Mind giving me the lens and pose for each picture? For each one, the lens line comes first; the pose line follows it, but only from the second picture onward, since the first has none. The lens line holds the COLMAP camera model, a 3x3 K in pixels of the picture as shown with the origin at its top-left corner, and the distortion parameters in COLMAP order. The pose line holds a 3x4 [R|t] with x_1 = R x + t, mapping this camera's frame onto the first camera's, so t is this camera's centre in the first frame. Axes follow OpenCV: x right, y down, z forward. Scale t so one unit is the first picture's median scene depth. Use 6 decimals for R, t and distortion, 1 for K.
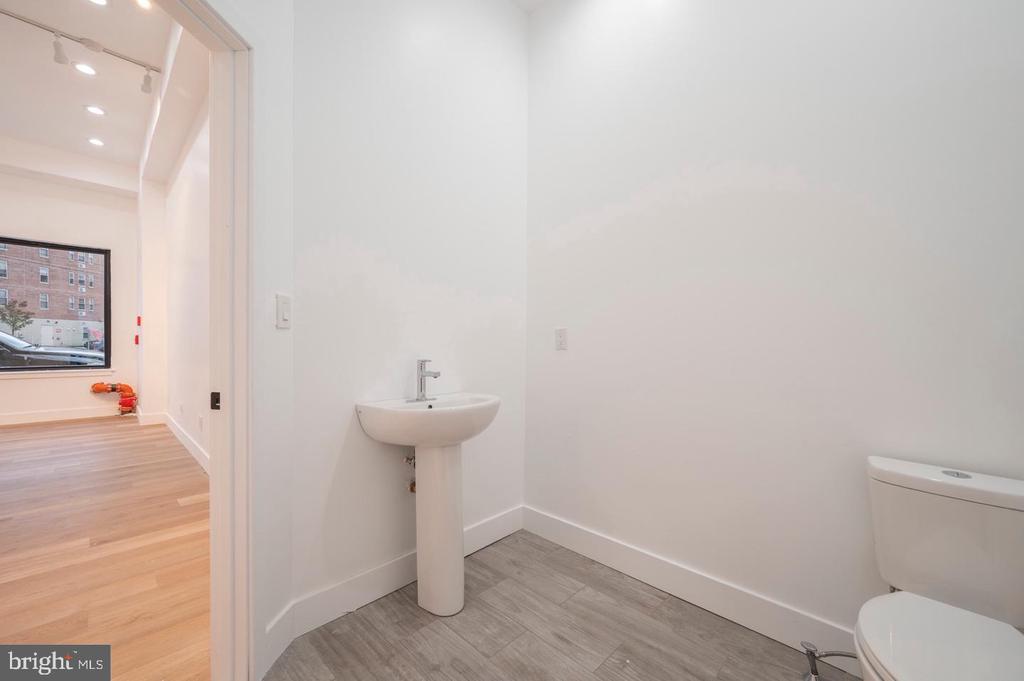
lens RADIAL K [[422.3, 0, 524.3], [0, 422.3, 349.8], [0, 0, 1]] dist [-0.002139, -0.000314]
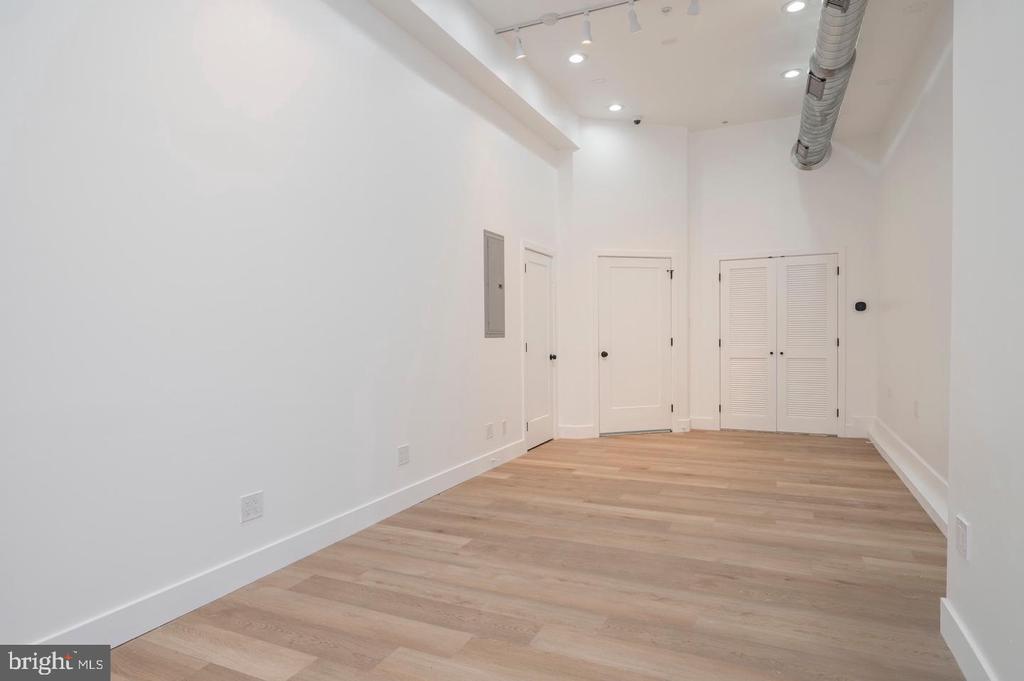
lens RADIAL K [[571.1, 0, 522.8], [0, 571.1, 337.8], [0, 0, 1]] dist [-0.003682, 0.000046]
pose [[-0.349310, -0.008167, 0.936972, -1.112176], [0.022439, 0.999602, 0.017078, -0.024614], [-0.936738, 0.026990, -0.348988, 0.722184]]
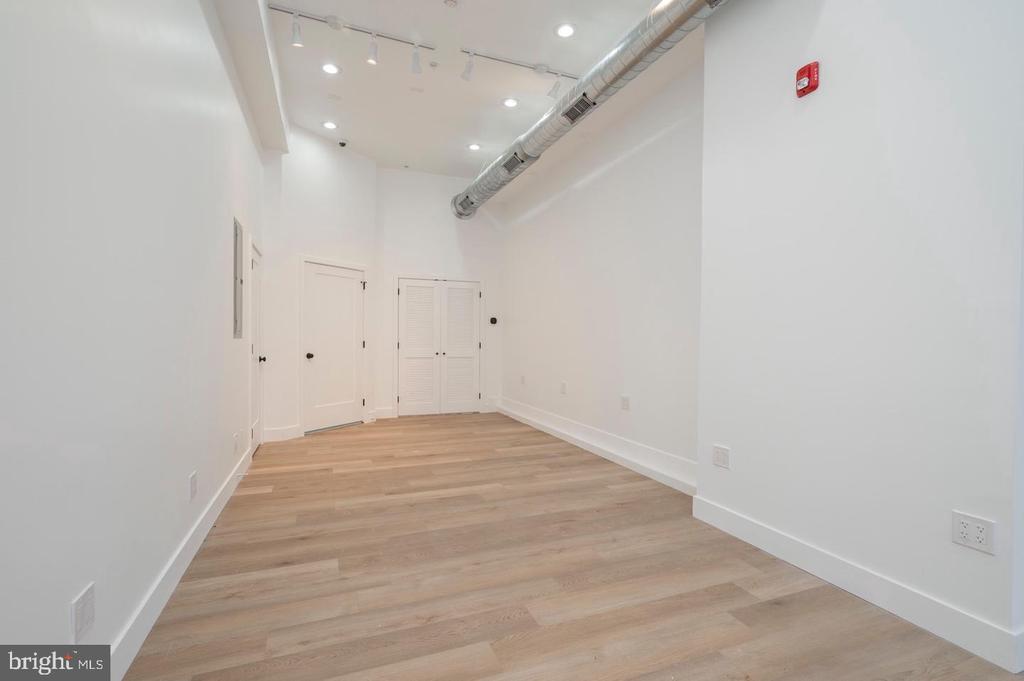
lens RADIAL K [[468.5, 0, 515.4], [0, 468.5, 338.1], [0, 0, 1]] dist [0.000684, 0.000297]
pose [[-0.916713, -0.013965, 0.399301, -0.896323], [-0.008225, 0.999837, 0.016084, -0.024738], [-0.399461, 0.011460, -0.916679, 0.887534]]
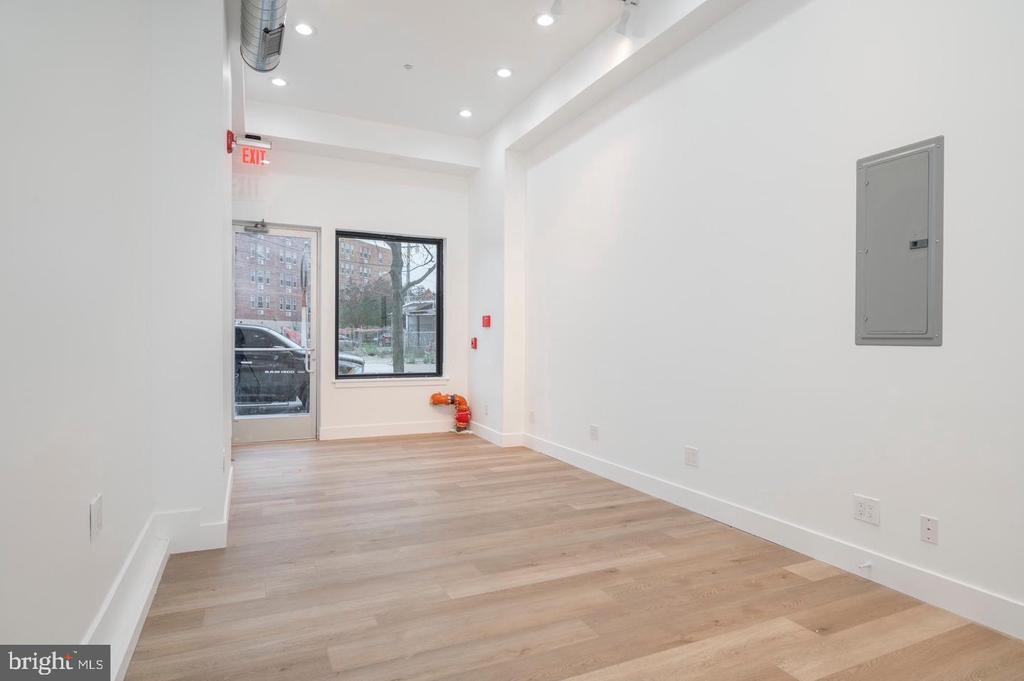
lens RADIAL K [[571.1, 0, 522.8], [0, 571.1, 337.8], [0, 0, 1]] dist [-0.003682, 0.000046]
pose [[0.942394, -0.008047, -0.334408, -0.444926], [0.000971, 0.999772, -0.021324, -0.009767], [0.334503, 0.019771, 0.942187, -0.041836]]
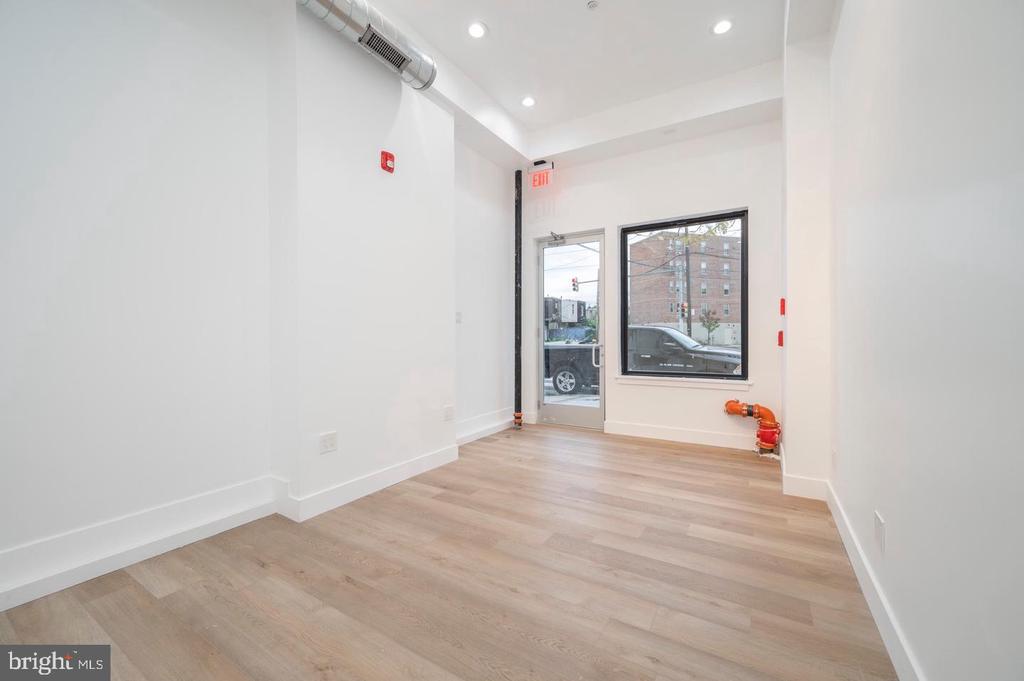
lens RADIAL K [[412.4, 0, 512.0], [0, 412.4, 340.5], [0, 0, 1]] dist [-0.001009, -0.000104]
pose [[0.230955, -0.007895, -0.972932, -0.418664], [-0.007862, 0.999919, -0.009980, -0.011403], [0.972933, 0.009954, 0.230874, 0.473216]]
